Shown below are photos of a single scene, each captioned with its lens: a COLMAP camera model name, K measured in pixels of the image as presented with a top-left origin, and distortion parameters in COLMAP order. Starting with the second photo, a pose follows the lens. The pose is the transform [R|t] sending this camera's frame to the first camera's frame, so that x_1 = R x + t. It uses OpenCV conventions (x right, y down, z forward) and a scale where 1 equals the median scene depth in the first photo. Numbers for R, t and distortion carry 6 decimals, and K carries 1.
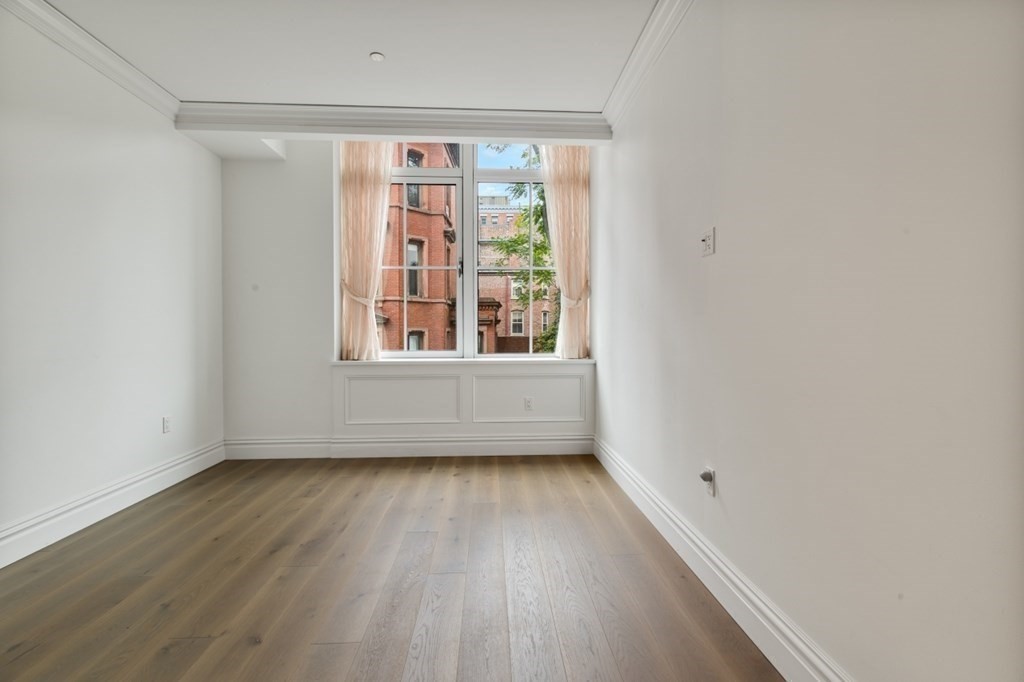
lens RADIAL K [[473.4, 0, 515.2], [0, 473.4, 328.6], [0, 0, 1]] dist [0.003974, 0.000784]
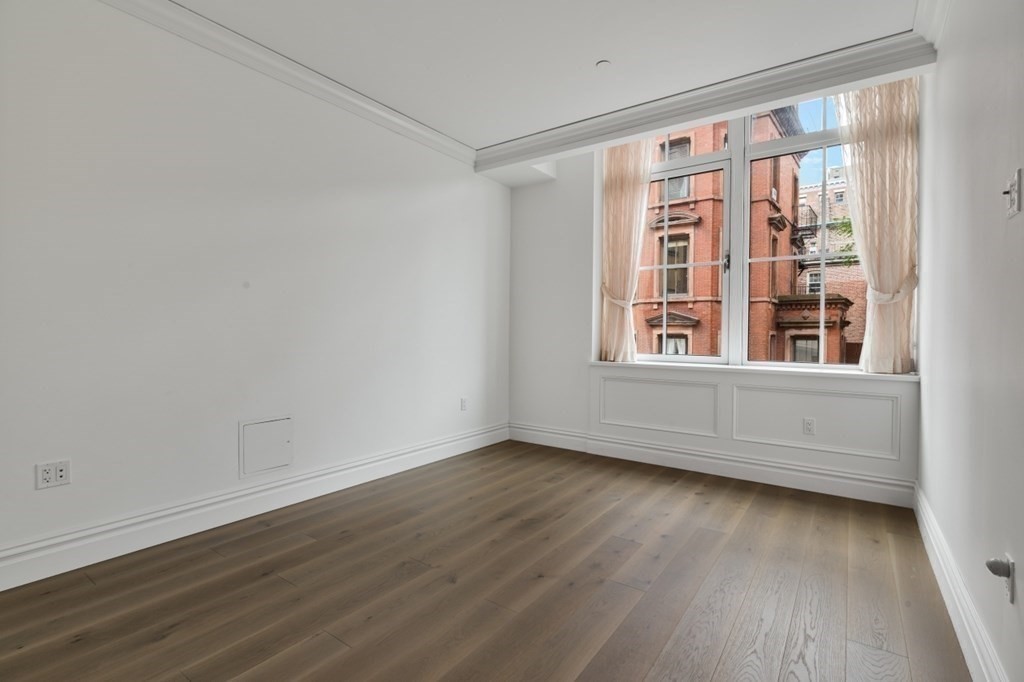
lens RADIAL K [[489.5, 0, 508.1], [0, 489.5, 328.3], [0, 0, 1]] dist [-0.004330, -0.001458]
pose [[0.768276, 0.003688, -0.640108, 0.164420], [-0.007346, 0.999968, -0.003056, 0.000374], [0.640077, 0.007050, 0.768278, 0.045116]]
